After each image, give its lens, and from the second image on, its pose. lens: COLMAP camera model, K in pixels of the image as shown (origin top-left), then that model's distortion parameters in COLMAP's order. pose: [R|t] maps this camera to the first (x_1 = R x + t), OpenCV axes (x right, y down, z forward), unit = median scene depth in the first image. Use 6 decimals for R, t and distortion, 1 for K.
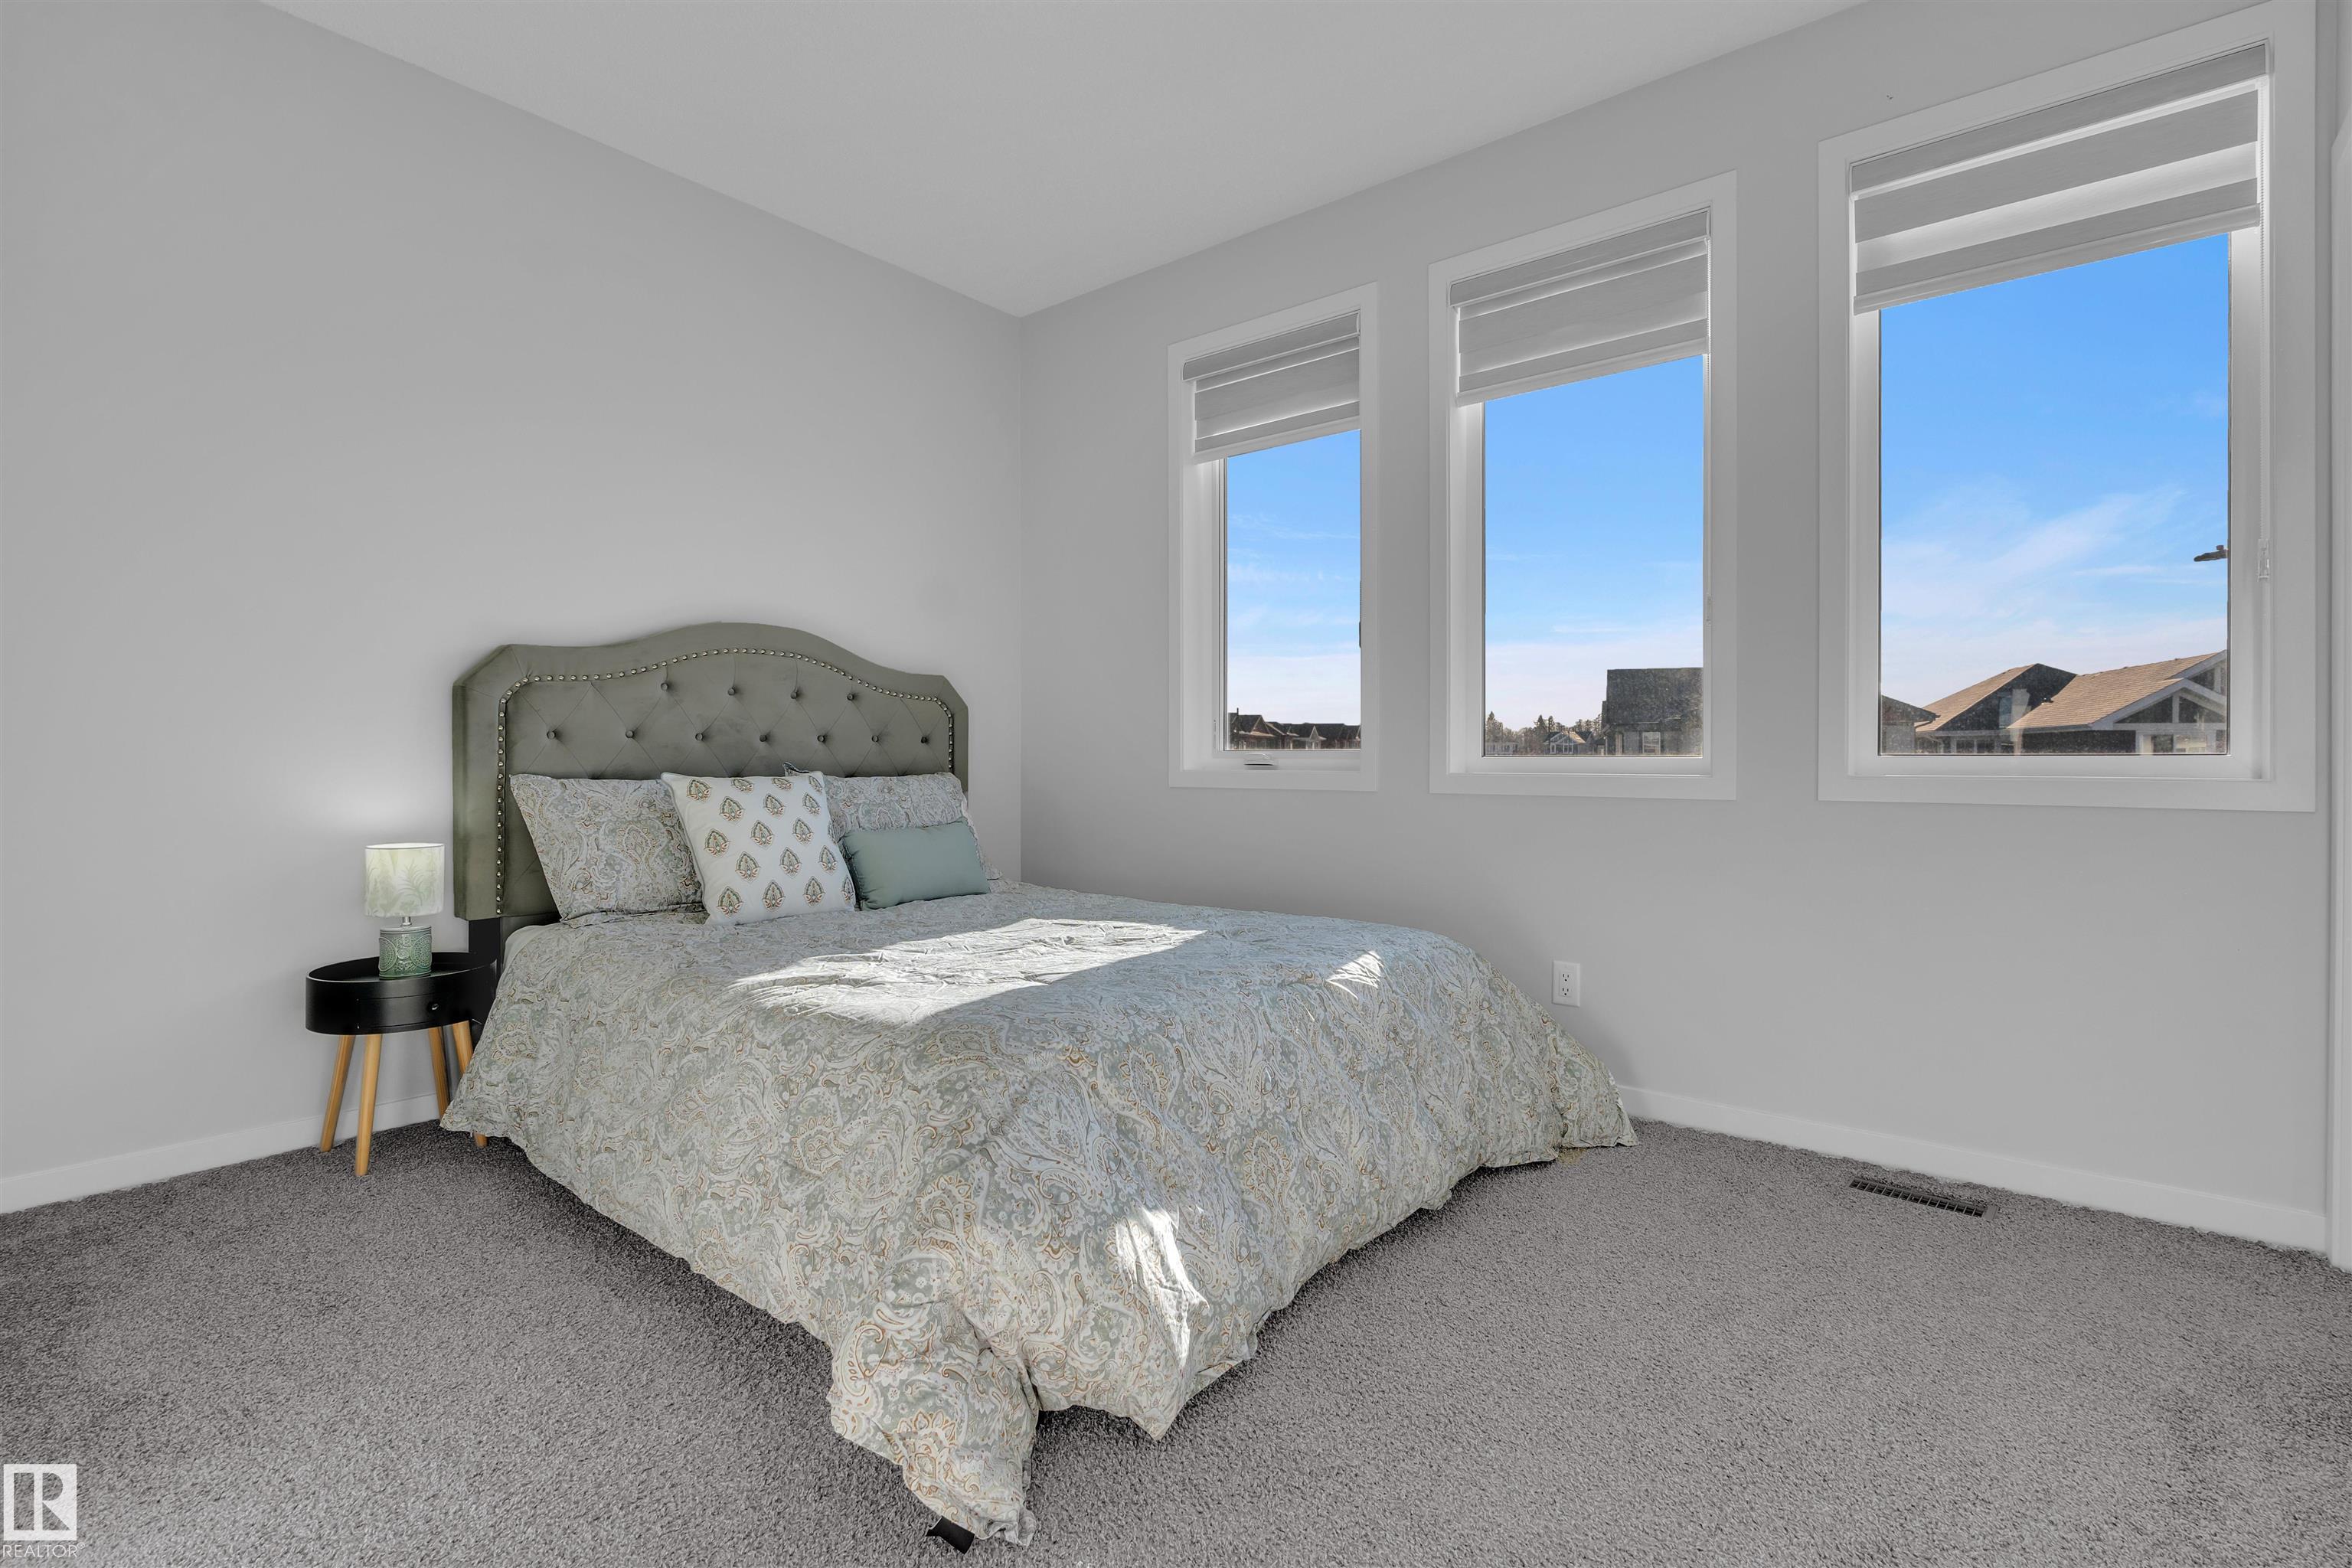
lens RADIAL K [[1076.8, 0, 1163.9], [0, 1076.8, 769.8], [0, 0, 1]] dist [-0.004315, -0.001559]
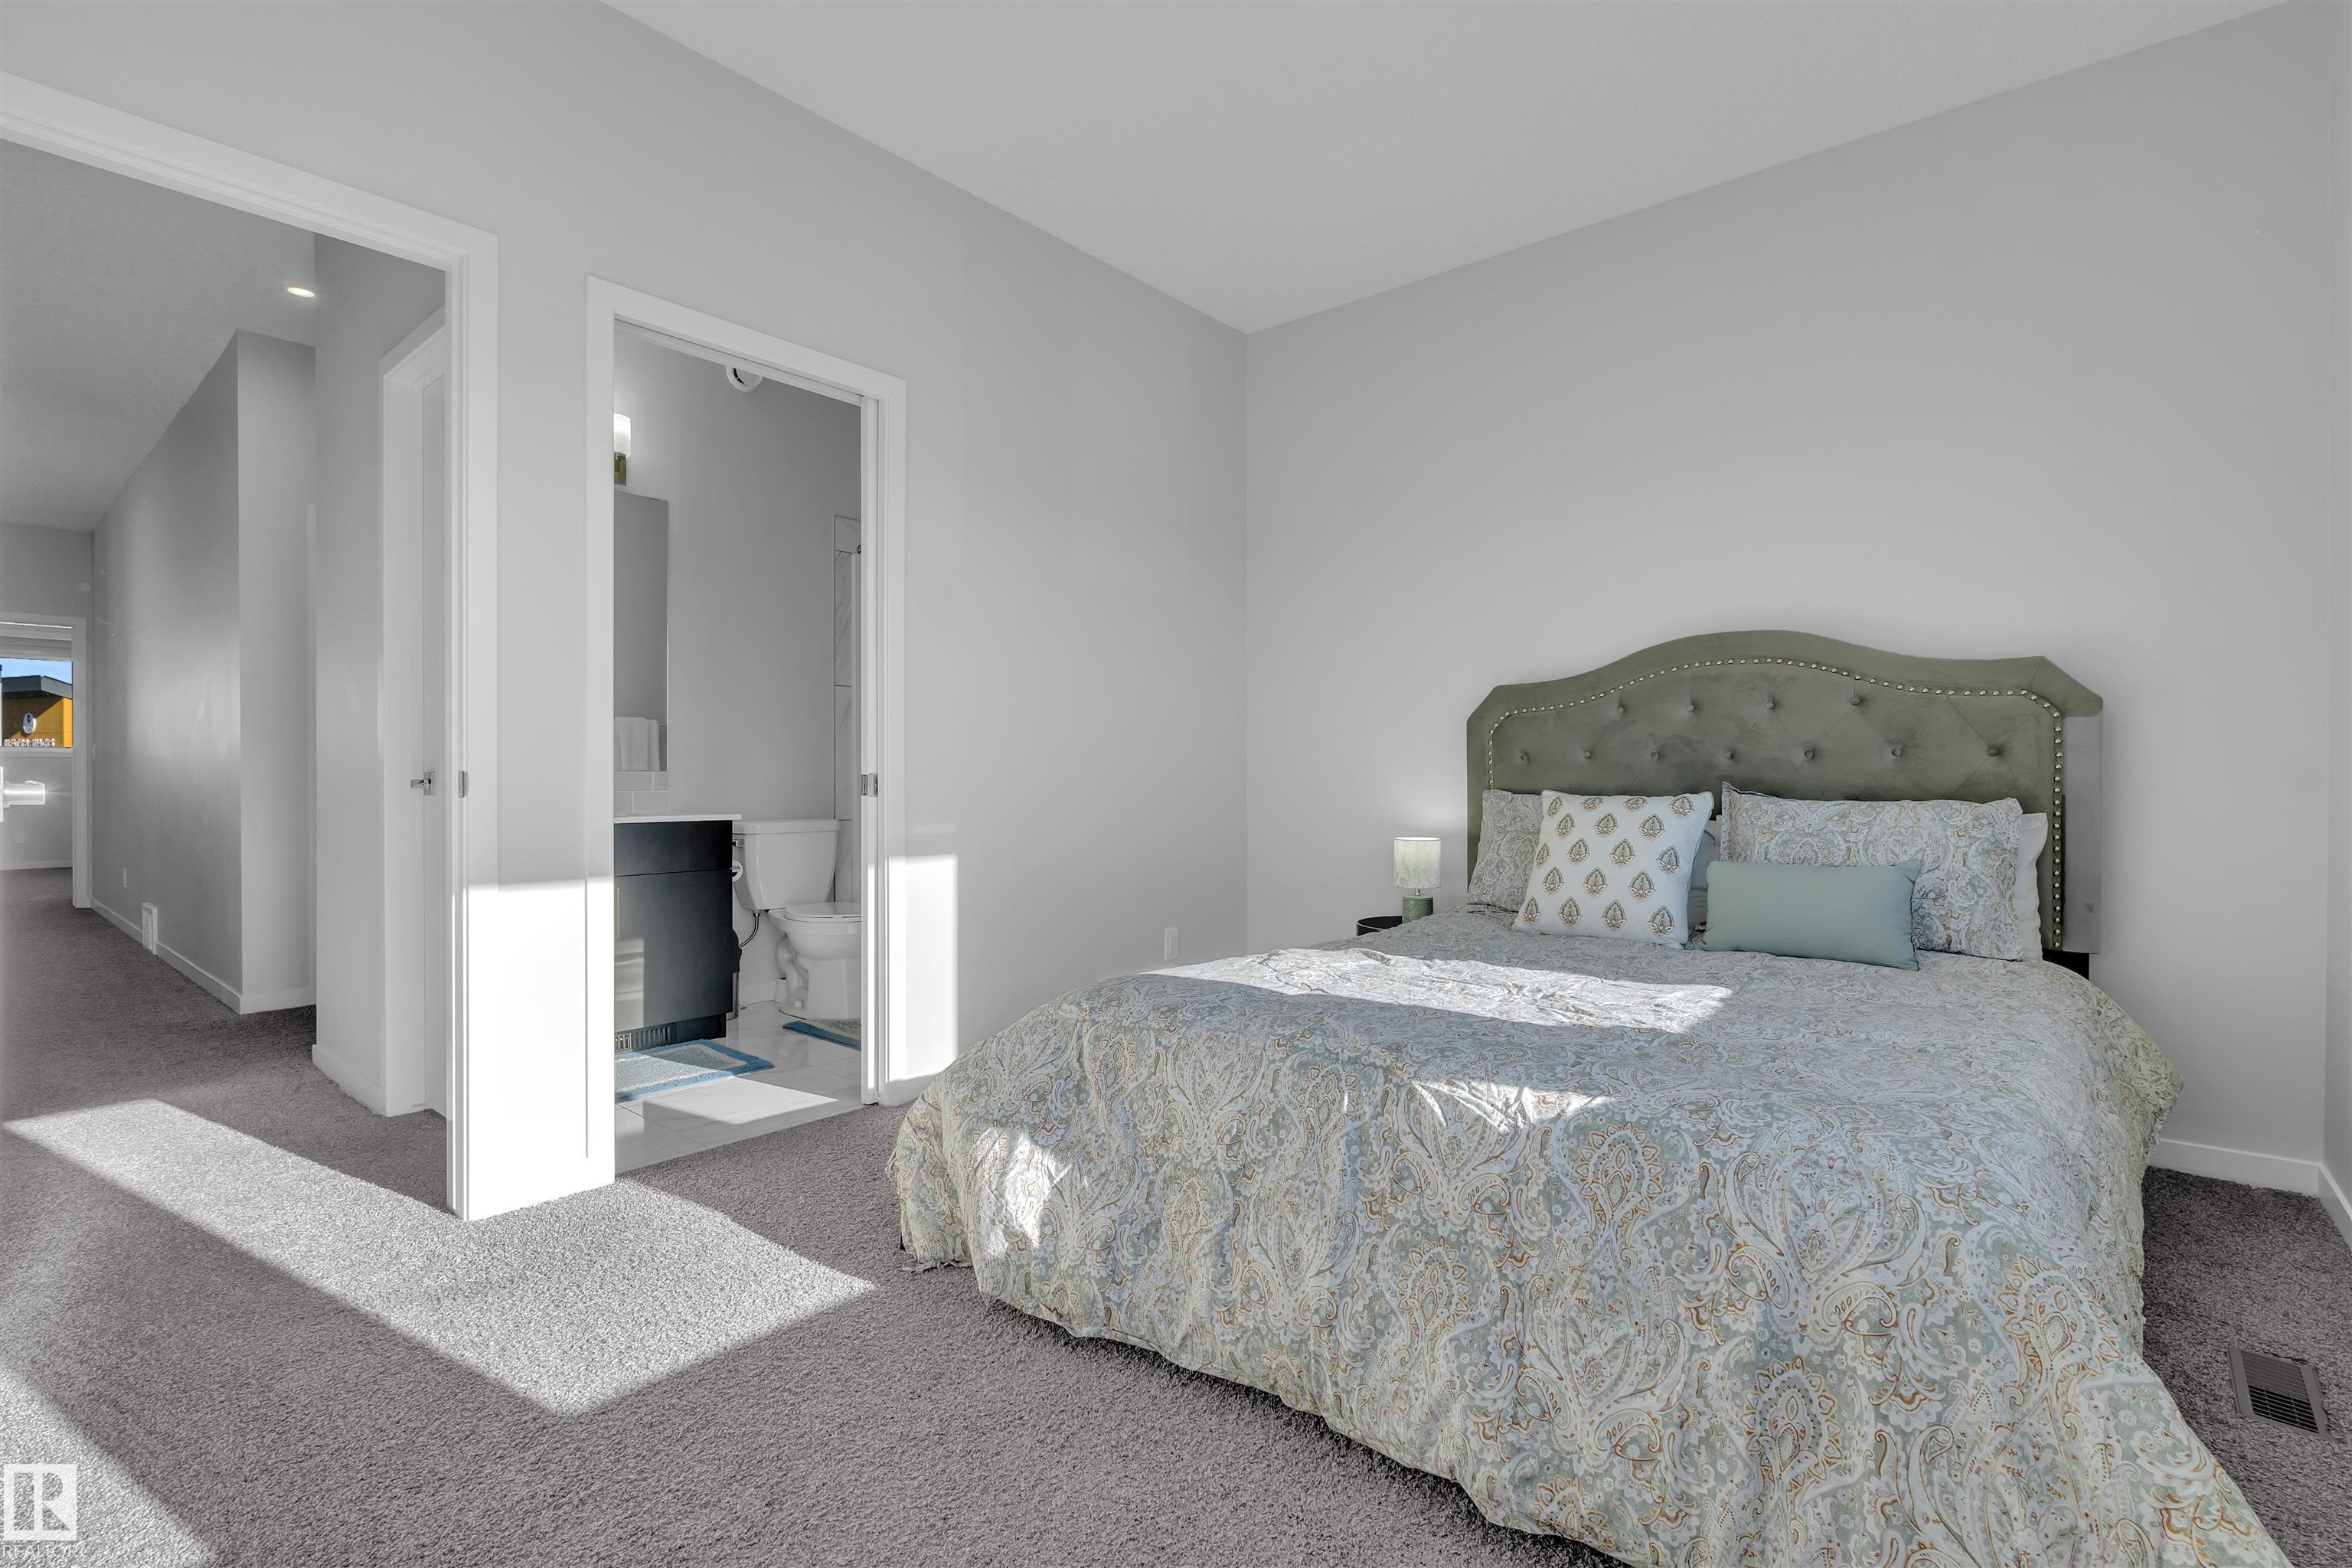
lens RADIAL K [[1076.8, 0, 1170.5], [0, 1076.8, 781.6], [0, 0, 1]] dist [-0.004315, -0.001559]
pose [[-0.008833, 0.004012, -0.999953, 0.646586], [-0.011474, 0.999926, 0.004114, -0.006191], [0.999895, 0.011510, -0.008786, 0.618351]]
